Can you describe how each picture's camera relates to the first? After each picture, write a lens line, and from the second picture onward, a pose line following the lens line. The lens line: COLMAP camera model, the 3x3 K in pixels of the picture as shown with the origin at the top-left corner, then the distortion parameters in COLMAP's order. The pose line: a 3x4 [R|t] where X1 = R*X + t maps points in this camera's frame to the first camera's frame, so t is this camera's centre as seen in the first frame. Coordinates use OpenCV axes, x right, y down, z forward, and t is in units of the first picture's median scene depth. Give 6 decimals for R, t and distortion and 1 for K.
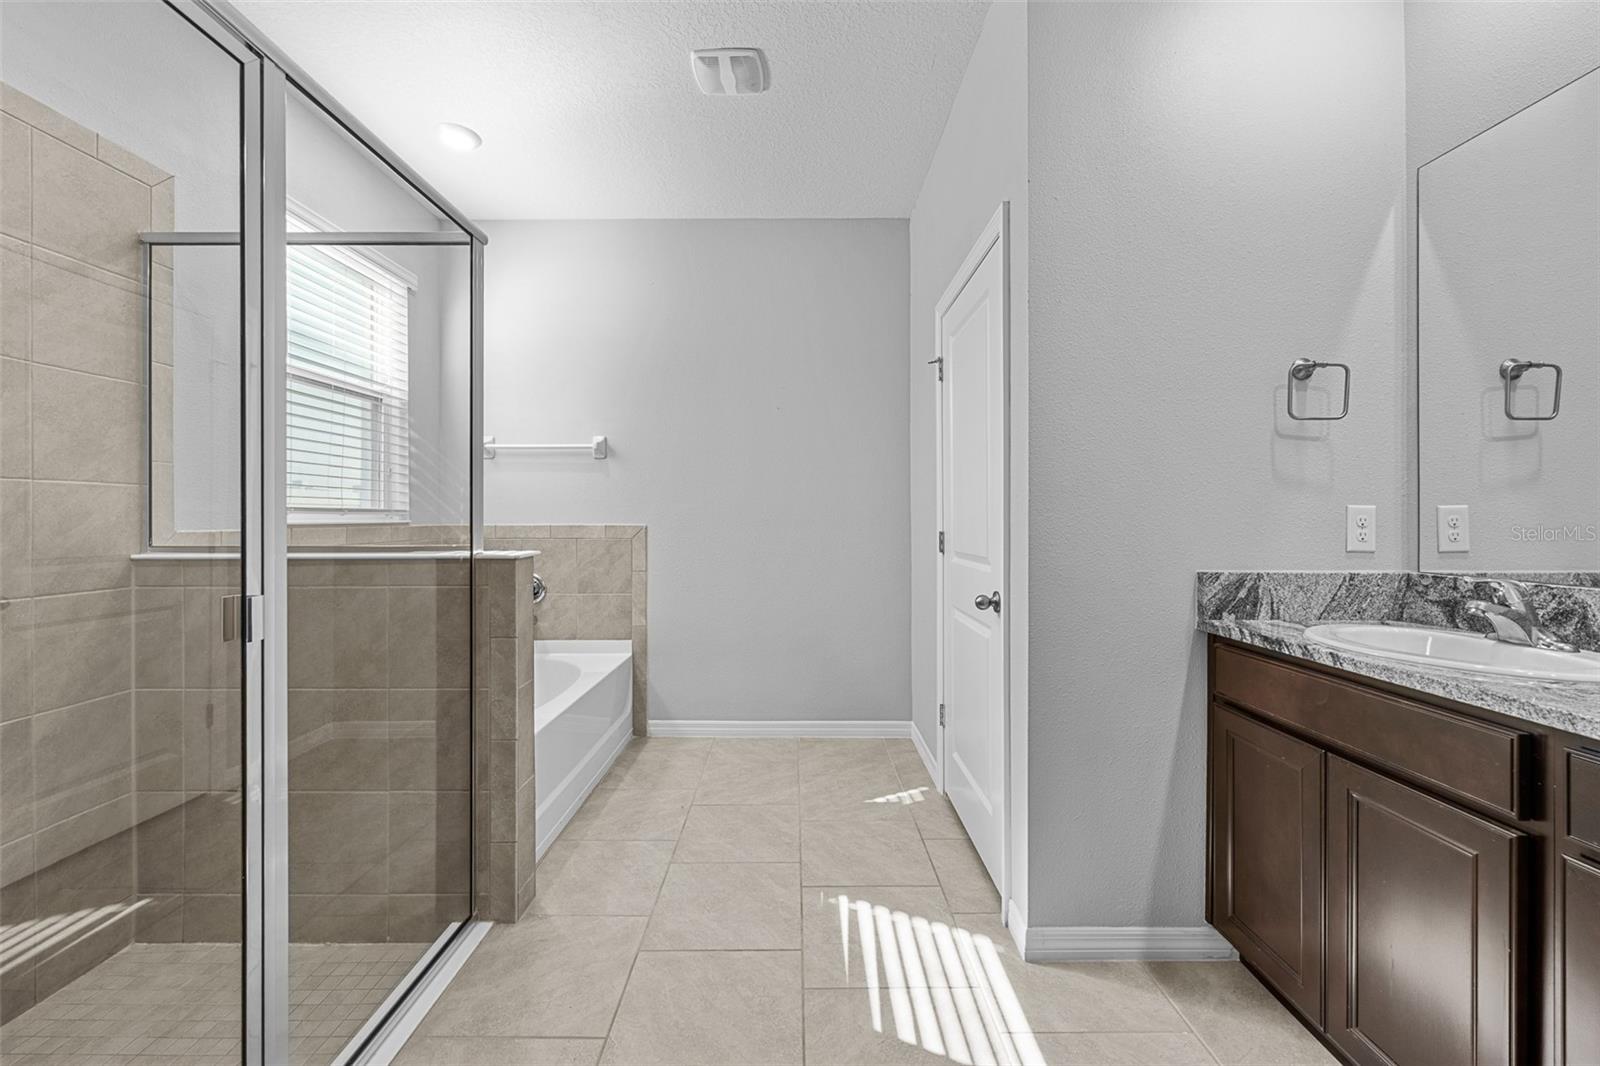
lens RADIAL K [[646.7, 0, 794.4], [0, 646.7, 517.5], [0, 0, 1]] dist [-0.001371, 0.000140]
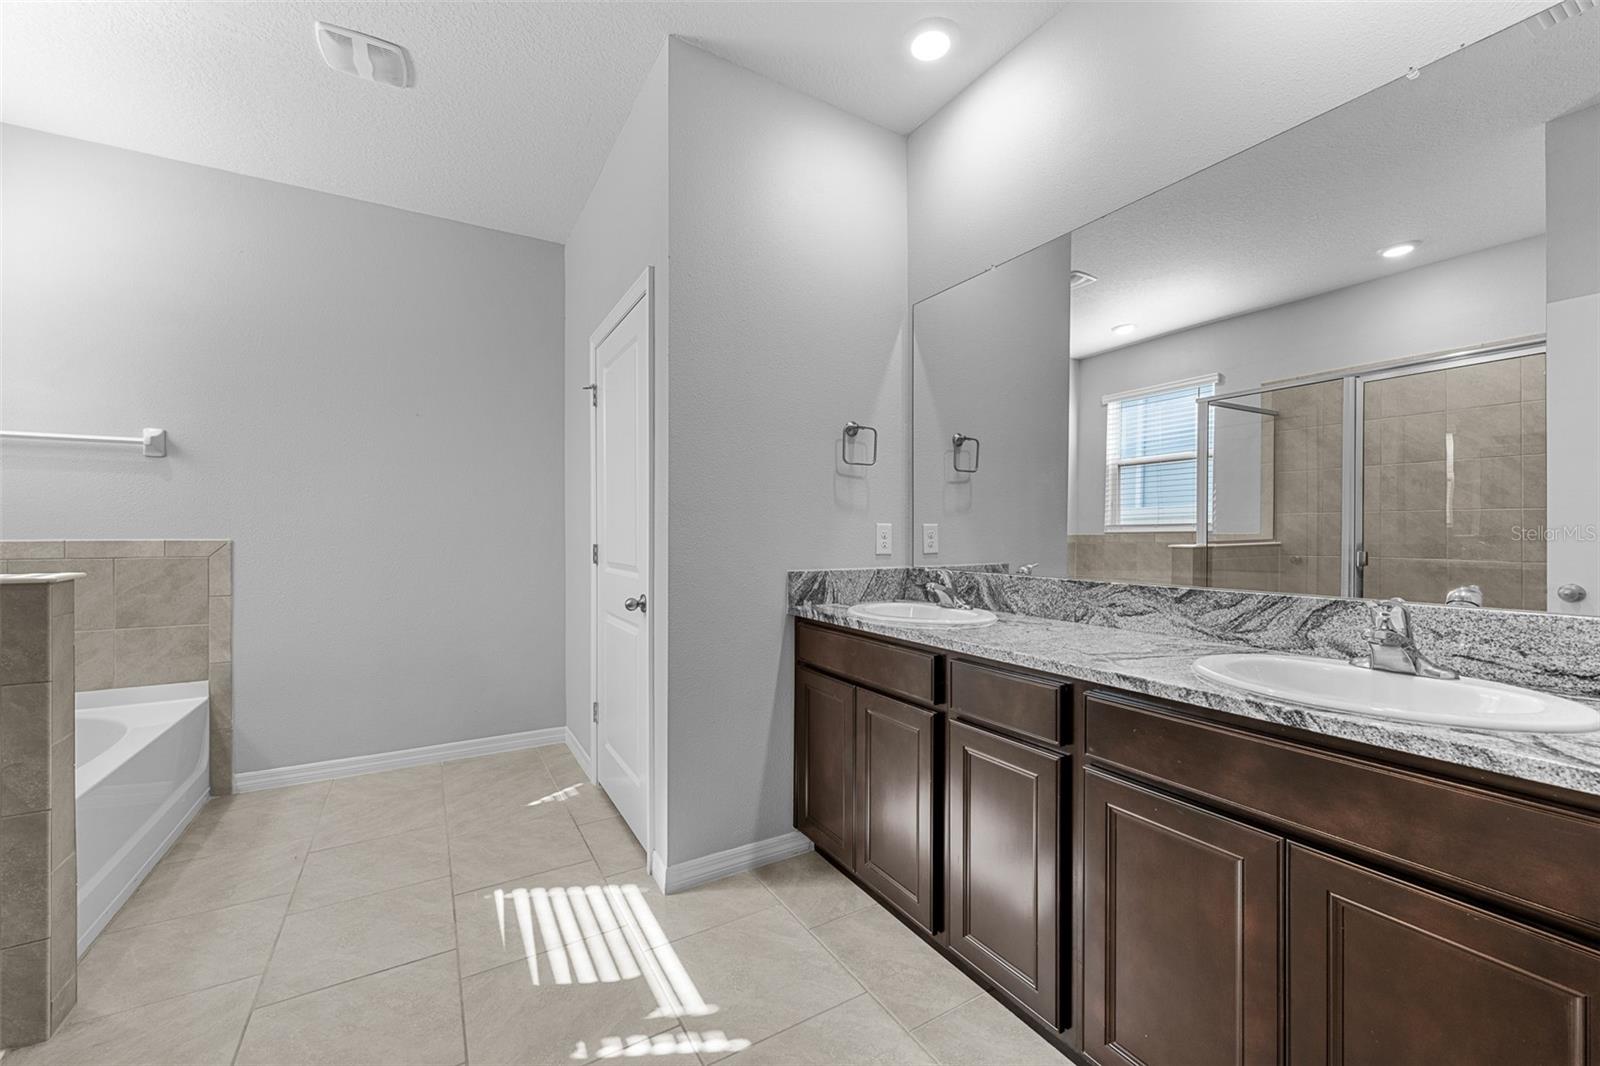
lens RADIAL K [[633.2, 0, 800.1], [0, 633.2, 530.3], [0, 0, 1]] dist [-0.000483, -0.000033]
pose [[0.859521, 0.001801, 0.511097, -0.036494], [-0.000928, 0.999998, -0.001964, -0.000233], [-0.511099, 0.001214, 0.859521, -0.159757]]
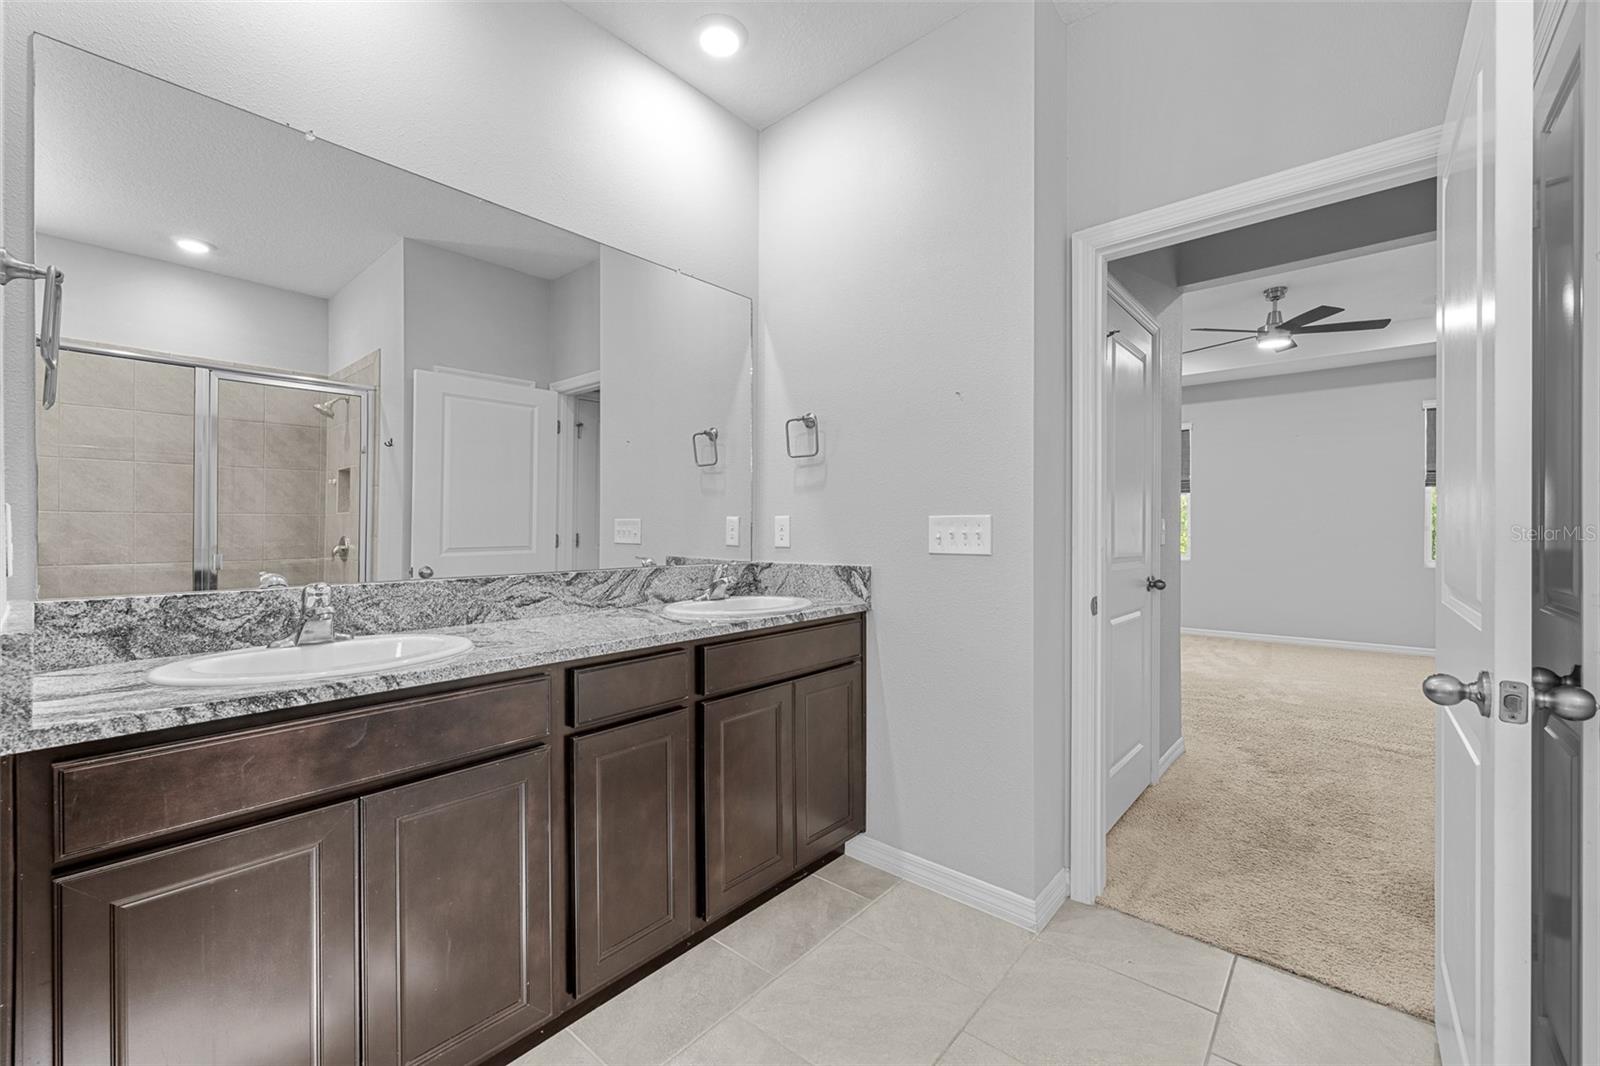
lens RADIAL K [[658.8, 0, 770.6], [0, 658.8, 531.4], [0, 0, 1]] dist [-0.000142, -0.000019]
pose [[-0.740682, 0.001188, 0.671855, -0.123066], [0.002820, 0.999995, 0.001340, 0.009033], [-0.671850, 0.002887, -0.740681, 0.984227]]
